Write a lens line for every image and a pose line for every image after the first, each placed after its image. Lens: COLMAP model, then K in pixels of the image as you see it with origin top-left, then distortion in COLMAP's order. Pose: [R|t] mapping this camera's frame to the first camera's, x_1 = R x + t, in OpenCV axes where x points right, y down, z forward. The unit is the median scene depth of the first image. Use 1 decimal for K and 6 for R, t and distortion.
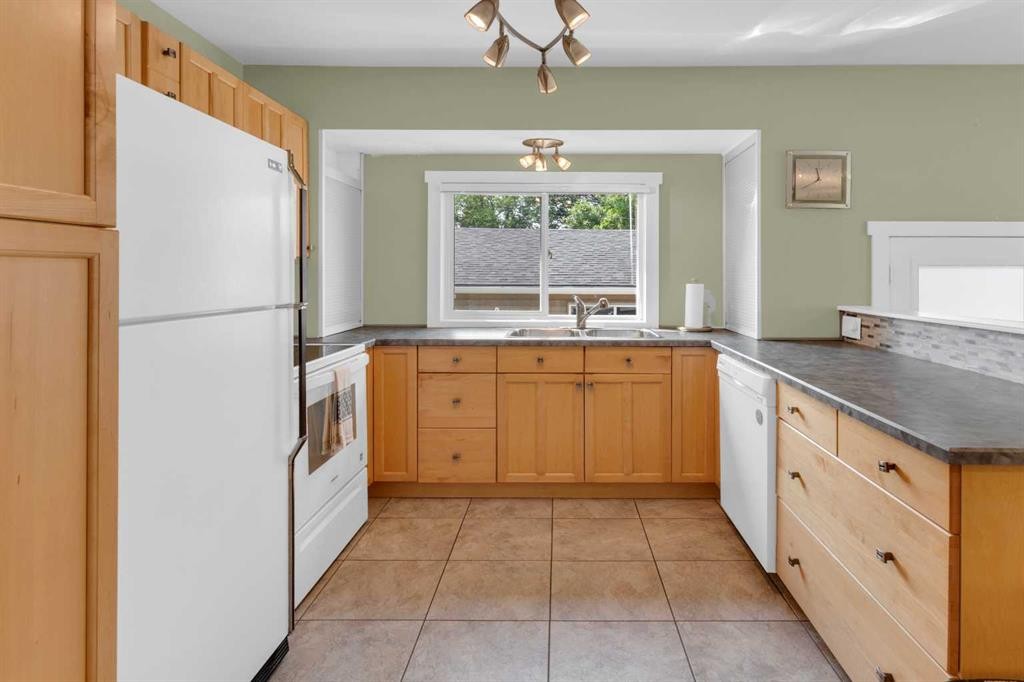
lens RADIAL K [[573.4, 0, 455.3], [0, 573.4, 273.2], [0, 0, 1]] dist [0.001319, -0.000086]
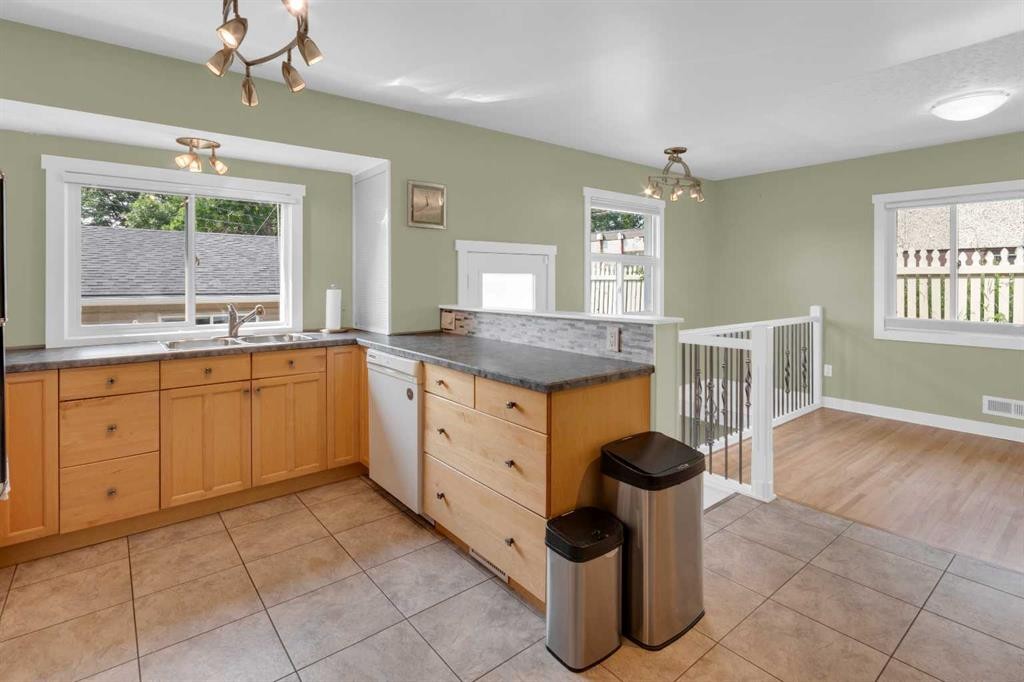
lens RADIAL K [[671.6, 0, 483.1], [0, 671.6, 283.2], [0, 0, 1]] dist [-0.003821, 0.000006]
pose [[0.692337, -0.007884, 0.721531, -0.344695], [0.003896, 0.999967, 0.007189, -0.002045], [-0.721564, -0.002166, 0.692345, -0.111748]]
